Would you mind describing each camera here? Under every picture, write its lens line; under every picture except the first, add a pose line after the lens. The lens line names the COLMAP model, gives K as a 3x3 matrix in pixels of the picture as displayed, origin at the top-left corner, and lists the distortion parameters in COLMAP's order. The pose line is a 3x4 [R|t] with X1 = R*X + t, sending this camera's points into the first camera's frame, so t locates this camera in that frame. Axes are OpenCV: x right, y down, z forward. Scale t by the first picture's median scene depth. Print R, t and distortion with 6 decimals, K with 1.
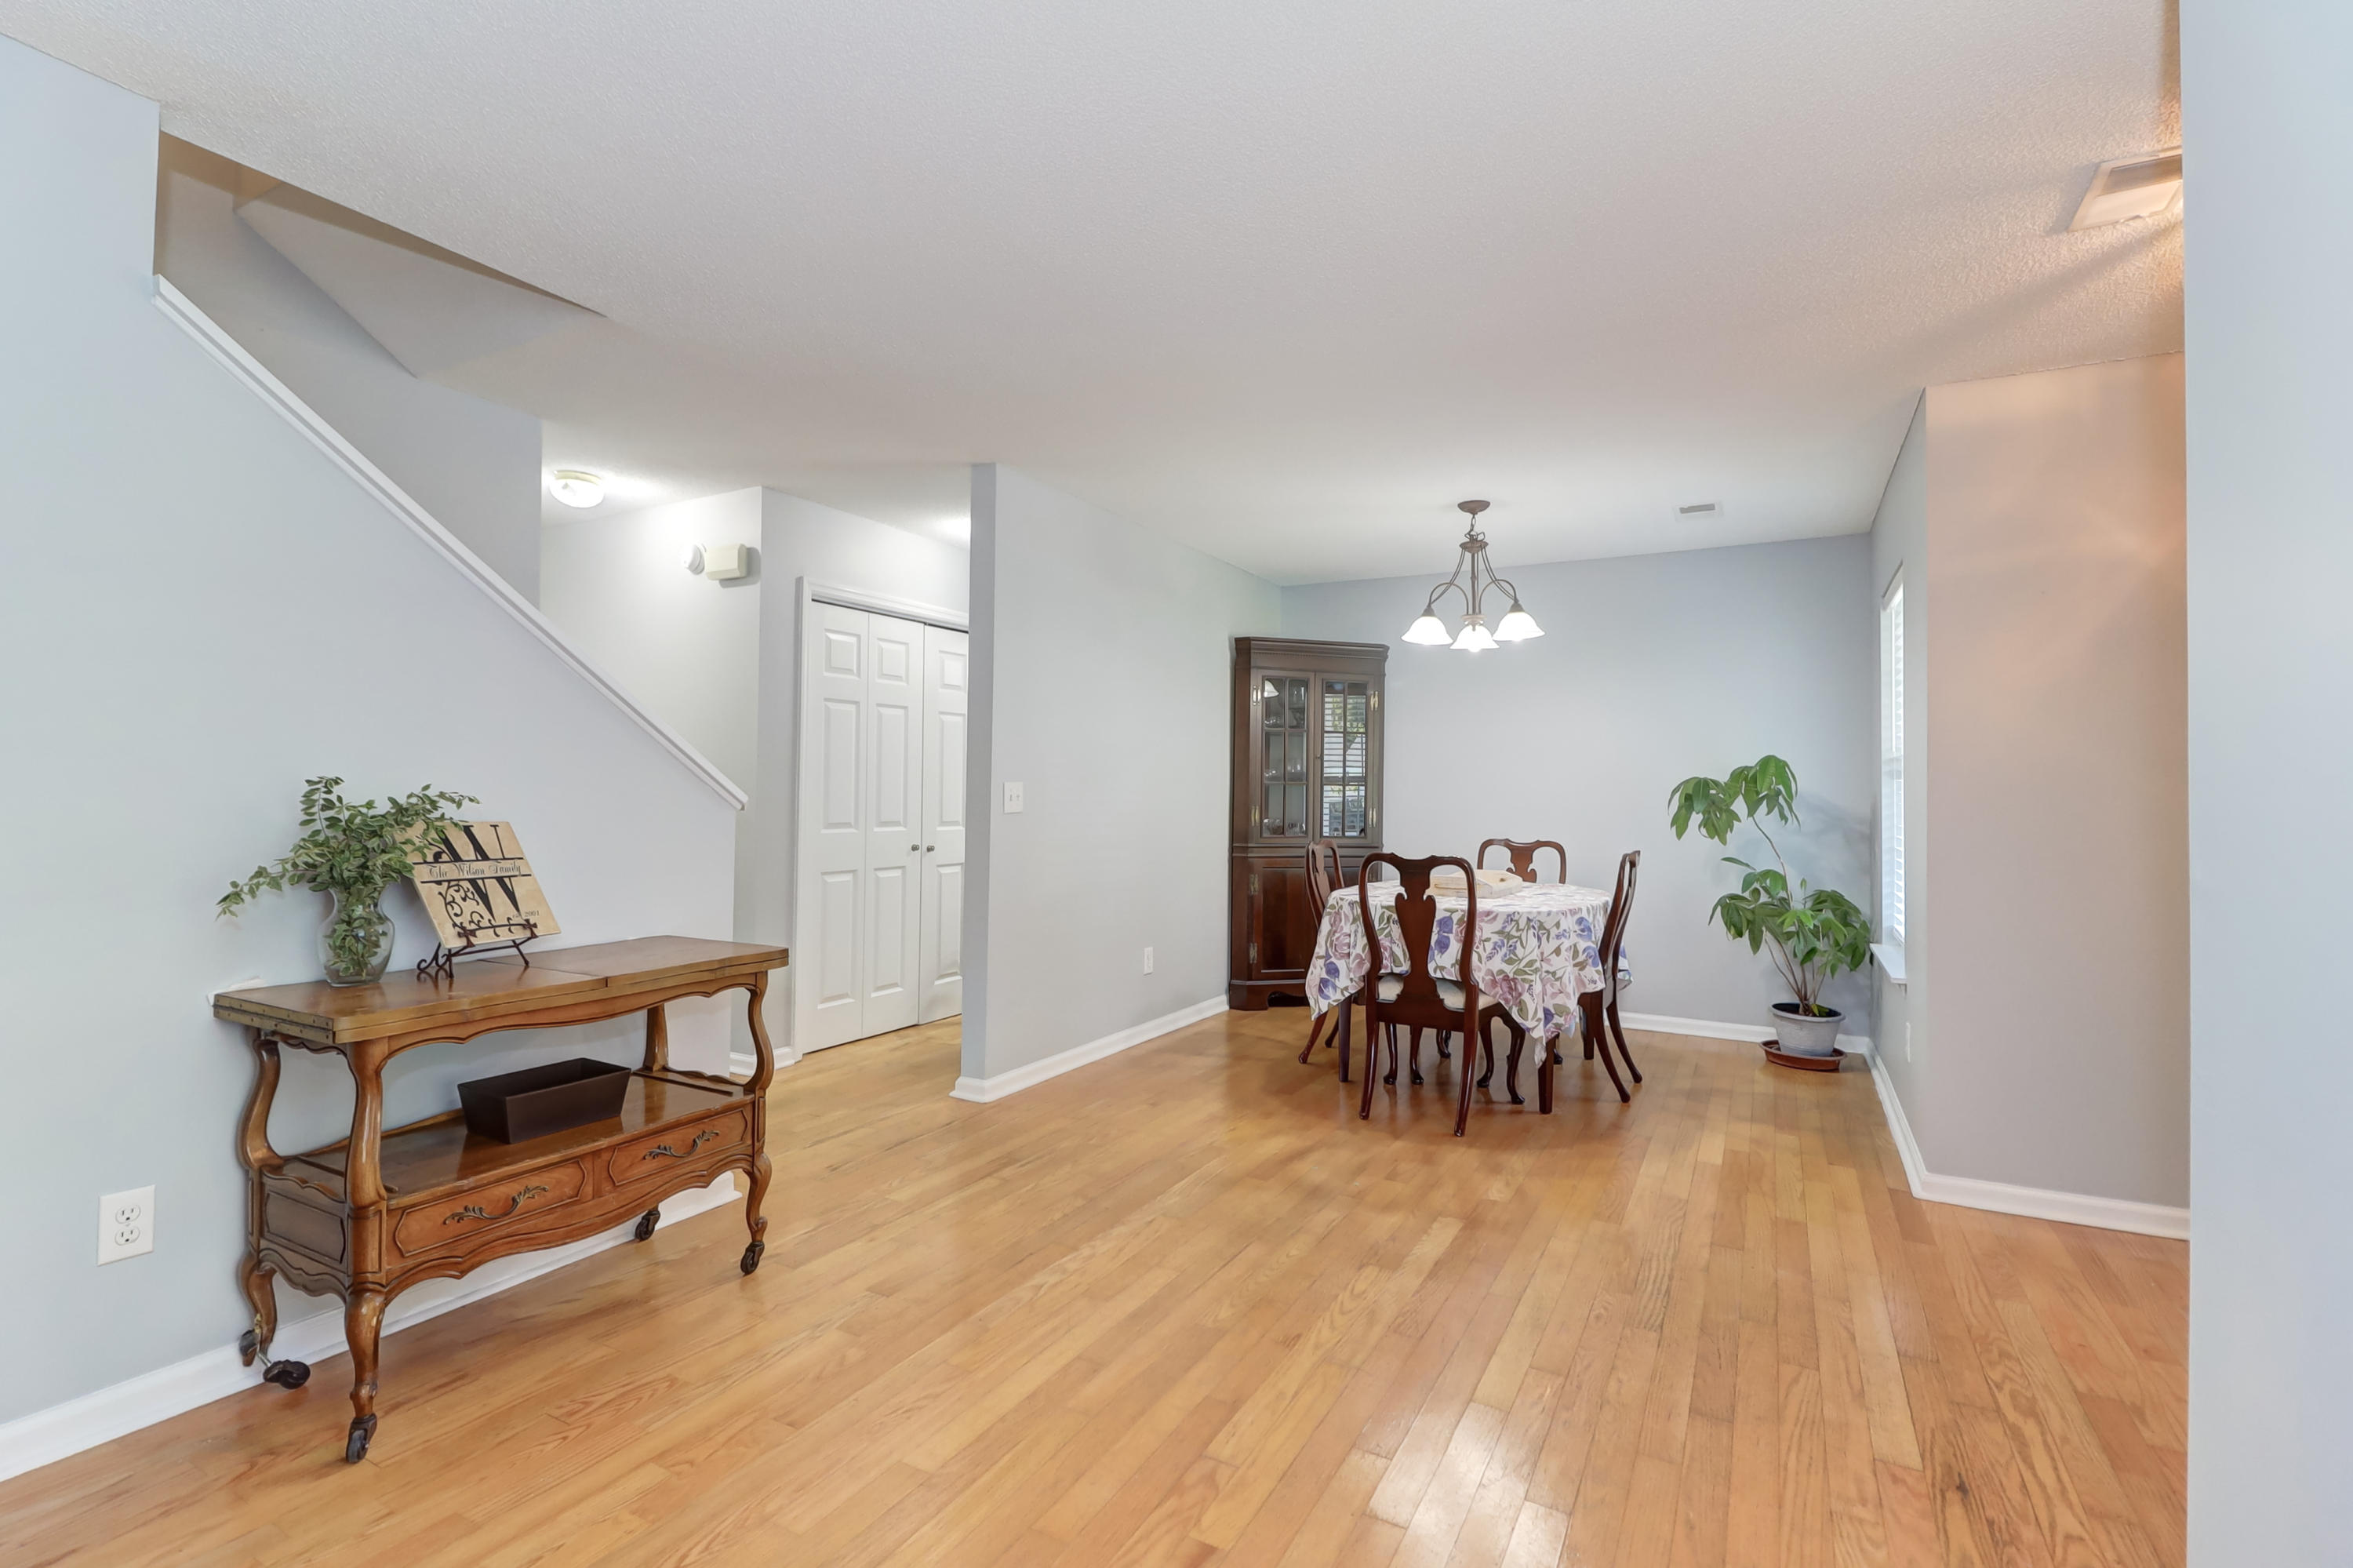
lens RADIAL K [[1078.4, 0, 1178.8], [0, 1078.4, 793.8], [0, 0, 1]] dist [0.002916, 0.000106]
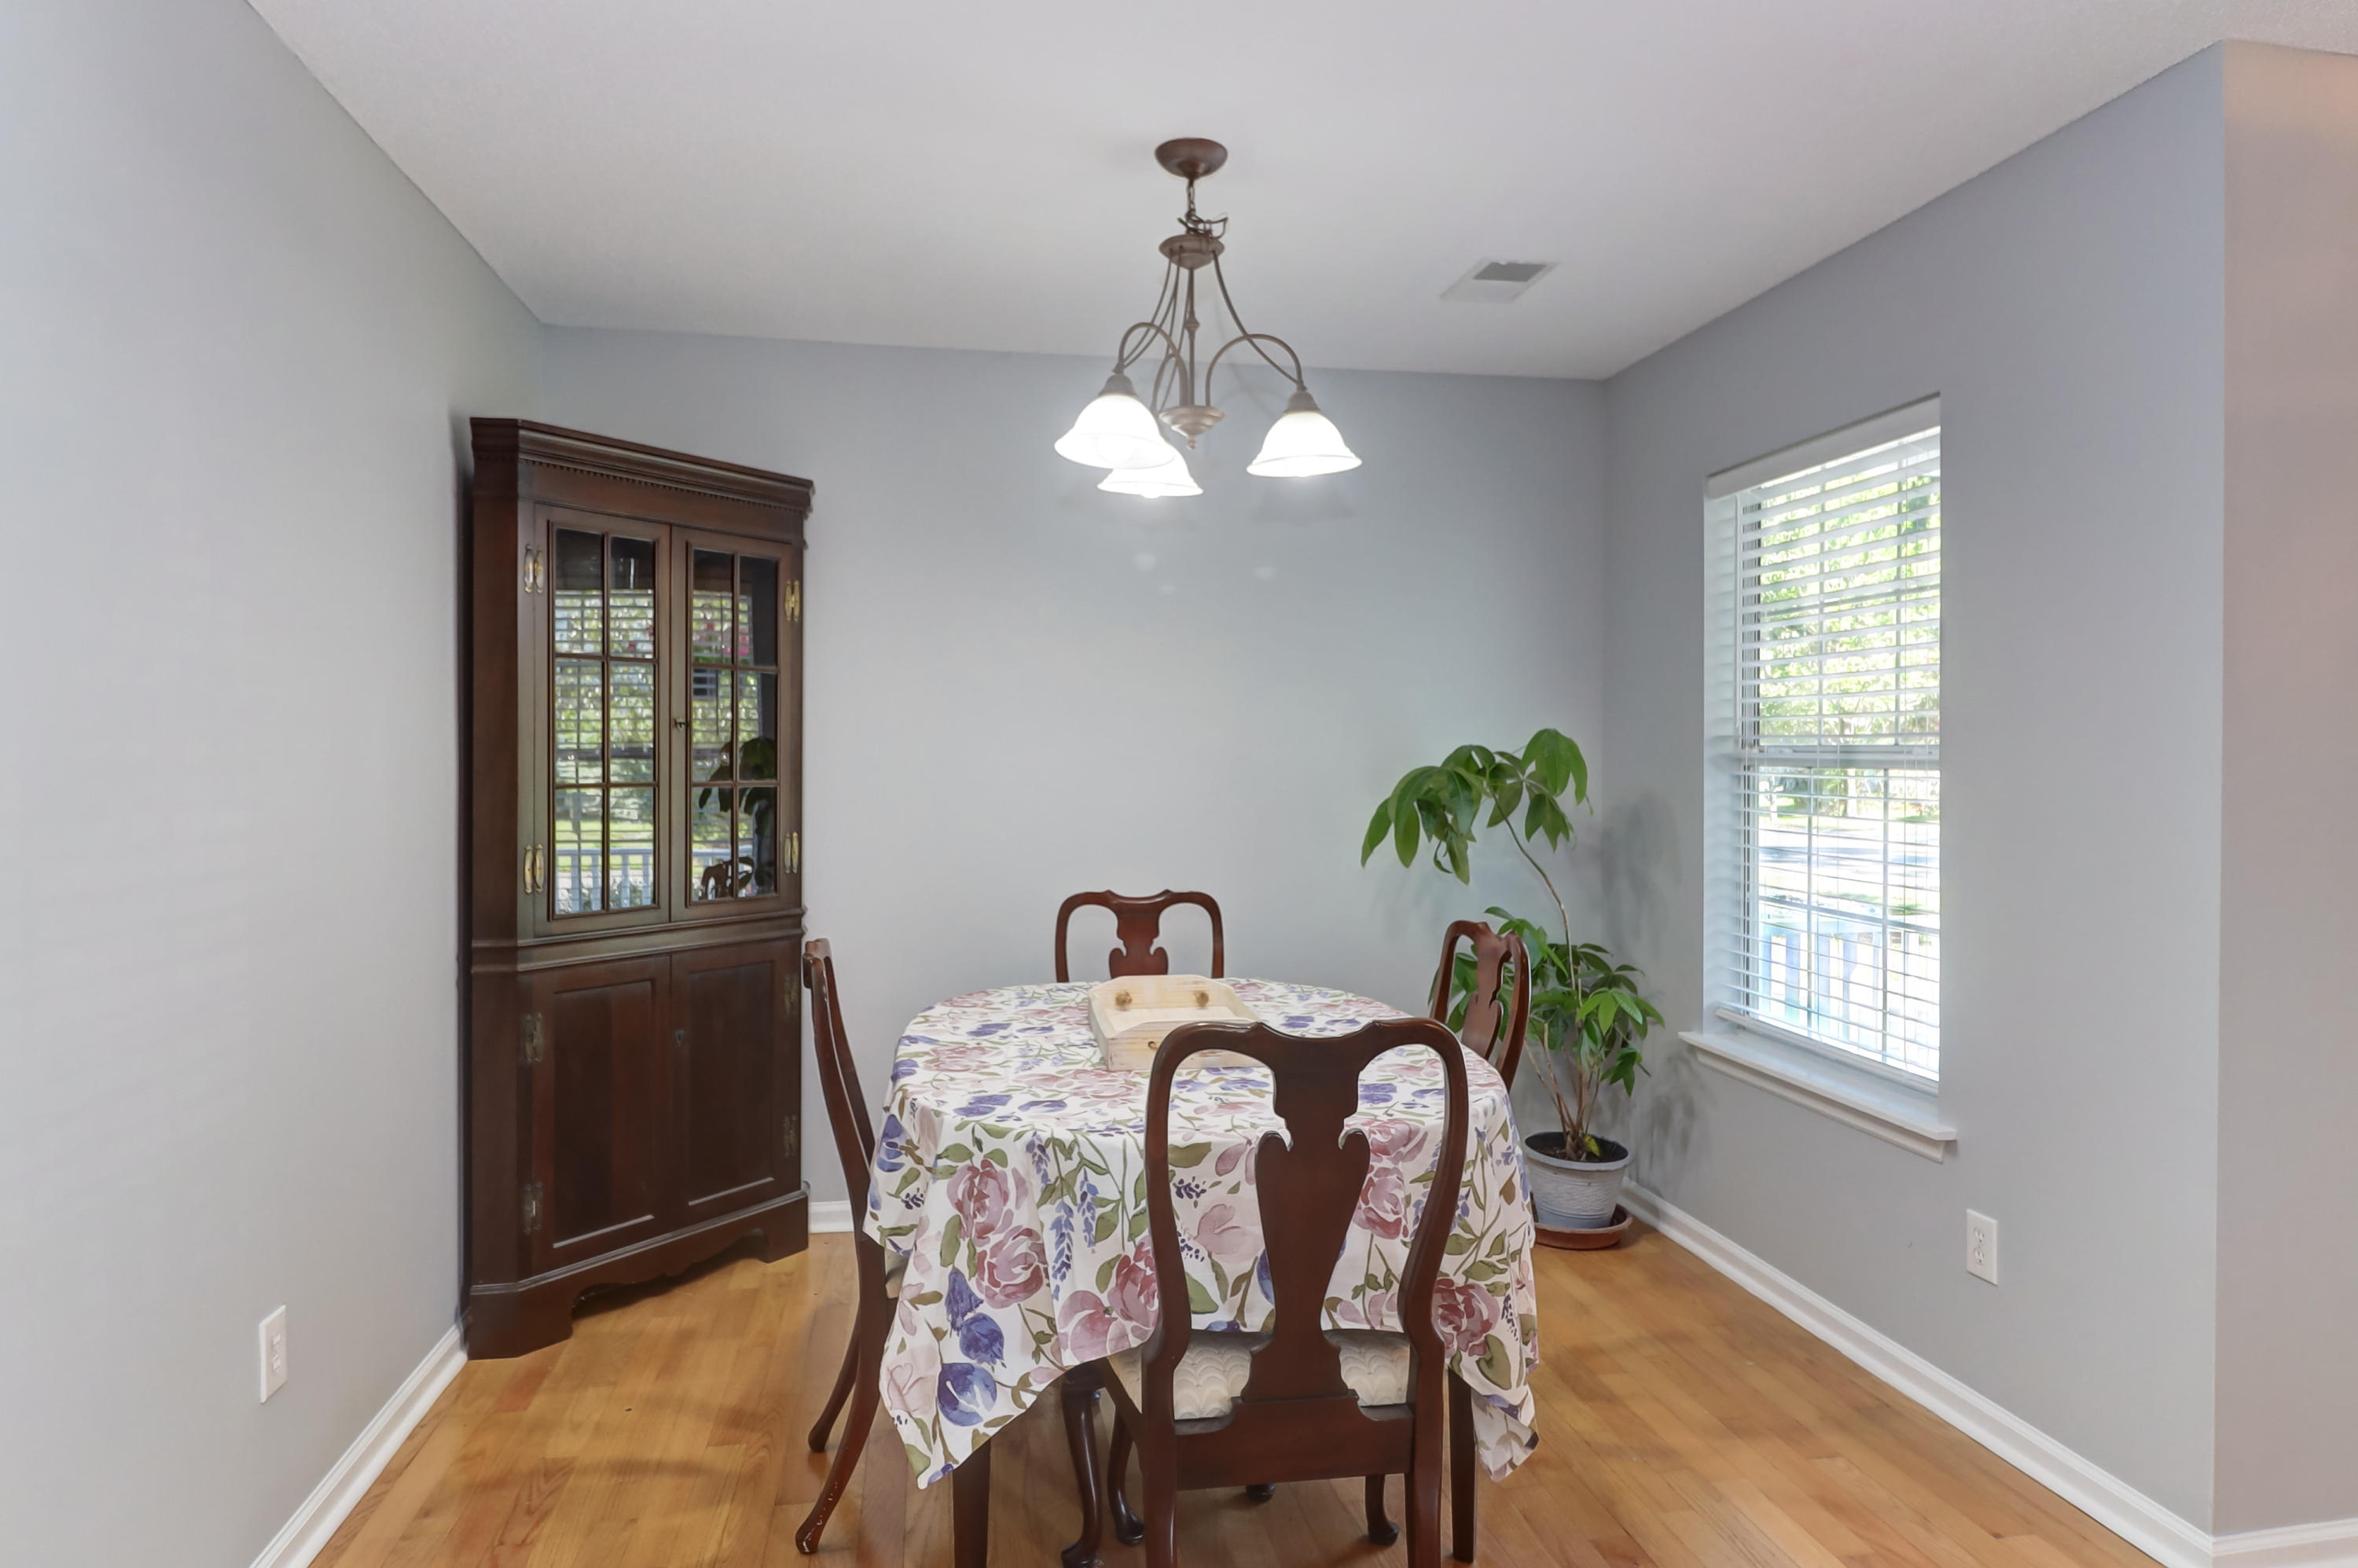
lens RADIAL K [[1401.1, 0, 1184.2], [0, 1401.1, 762.0], [0, 0, 1]] dist [0.003937, 0.000161]
pose [[0.775967, -0.013749, 0.630623, -0.086984], [0.007971, 0.999896, 0.011991, -0.029075], [-0.630723, -0.004278, 0.775996, 0.545928]]
